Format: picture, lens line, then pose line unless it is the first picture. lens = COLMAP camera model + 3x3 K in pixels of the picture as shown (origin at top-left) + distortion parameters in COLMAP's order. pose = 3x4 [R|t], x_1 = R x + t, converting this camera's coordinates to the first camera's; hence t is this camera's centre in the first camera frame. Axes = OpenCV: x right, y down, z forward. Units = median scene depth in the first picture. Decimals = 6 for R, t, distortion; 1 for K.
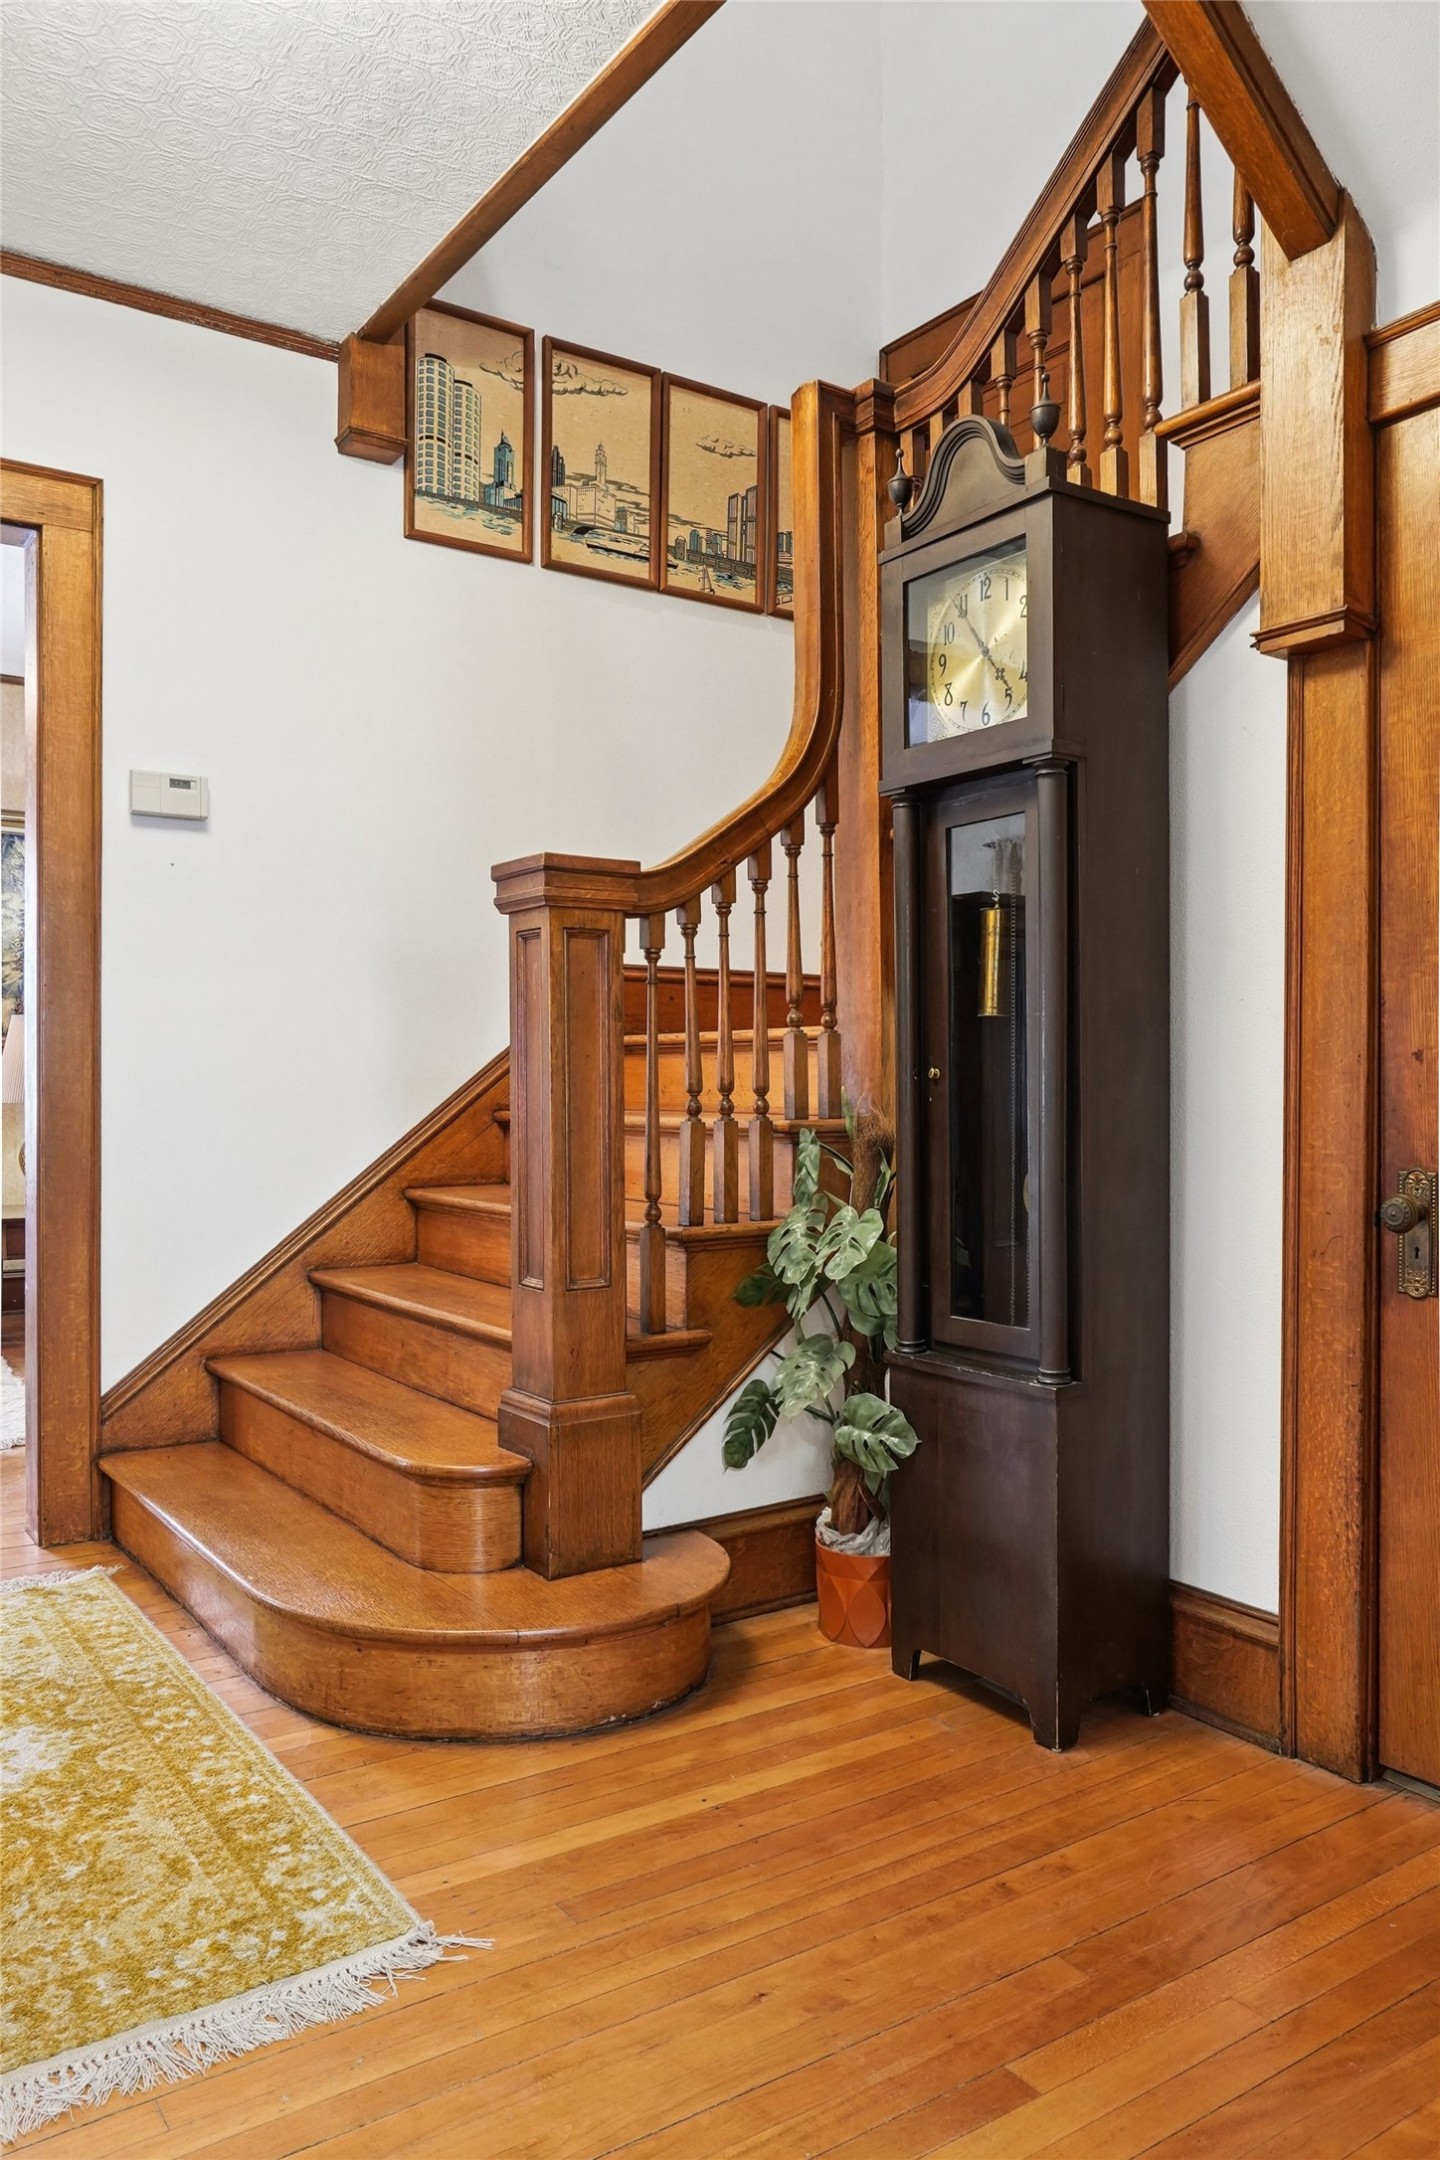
lens RADIAL K [[1541.7, 0, 720.0], [0, 1541.7, 1080.0], [0, 0, 1]] dist [-0.000552, -0.000115]
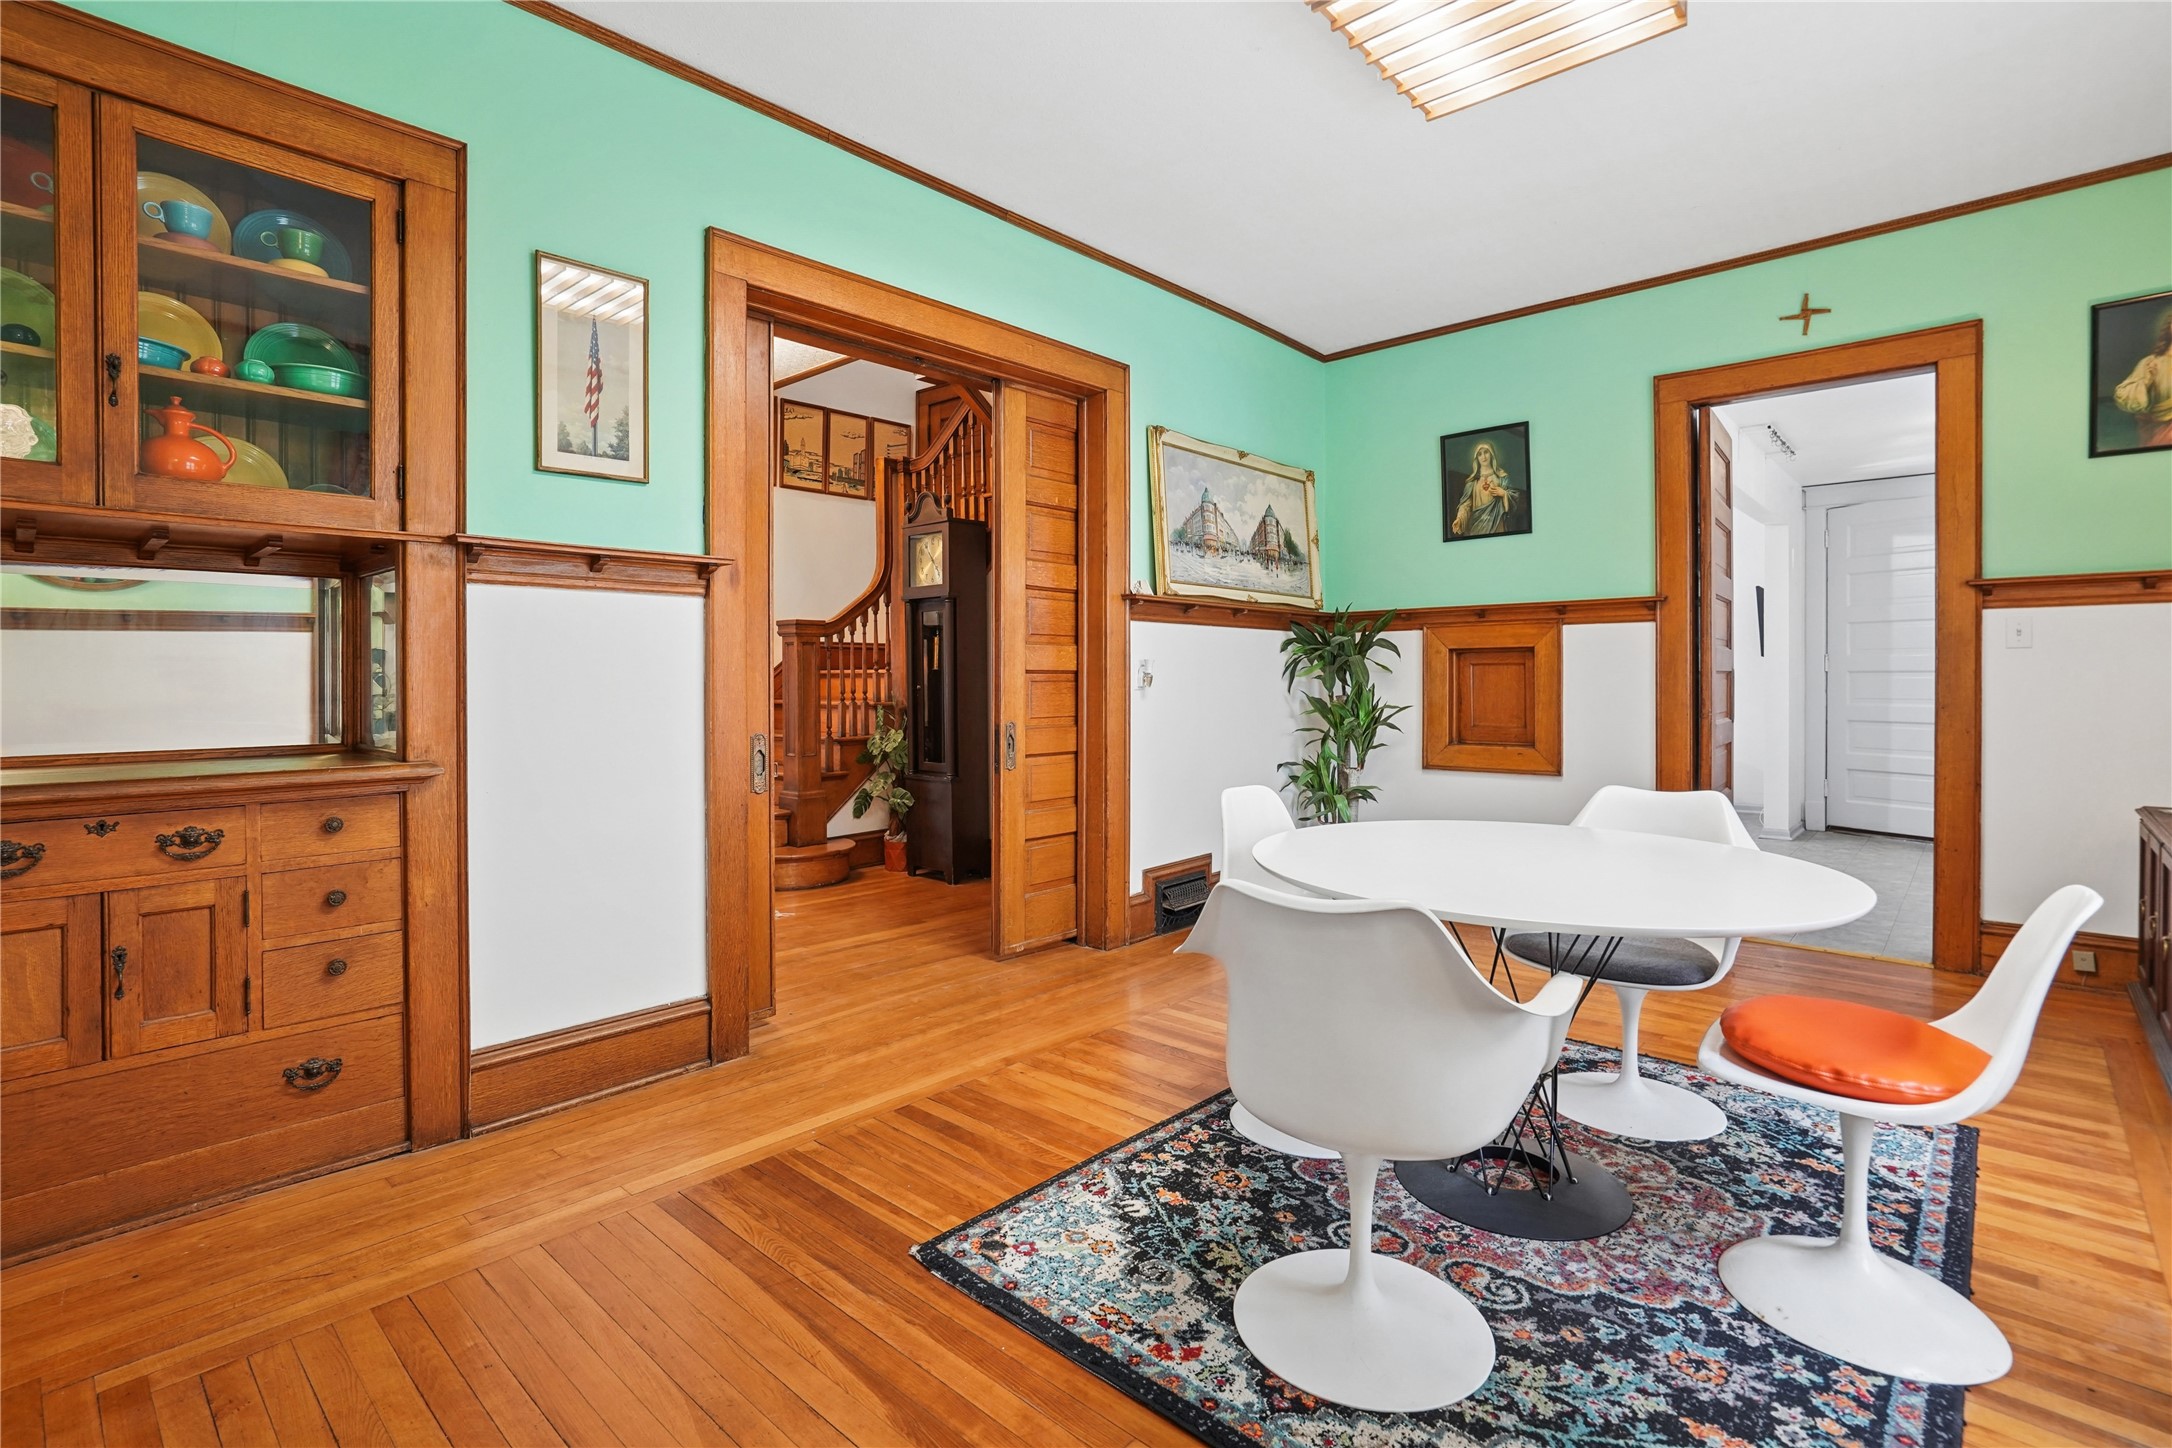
lens RADIAL K [[1035.5, 0, 1058.1], [0, 1035.5, 683.2], [0, 0, 1]] dist [-0.056355, 0.017578]
pose [[0.980033, -0.004085, 0.198793, -0.005528], [0.003117, 0.999982, 0.005182, -0.021782], [-0.198811, -0.004459, 0.980028, -1.094879]]
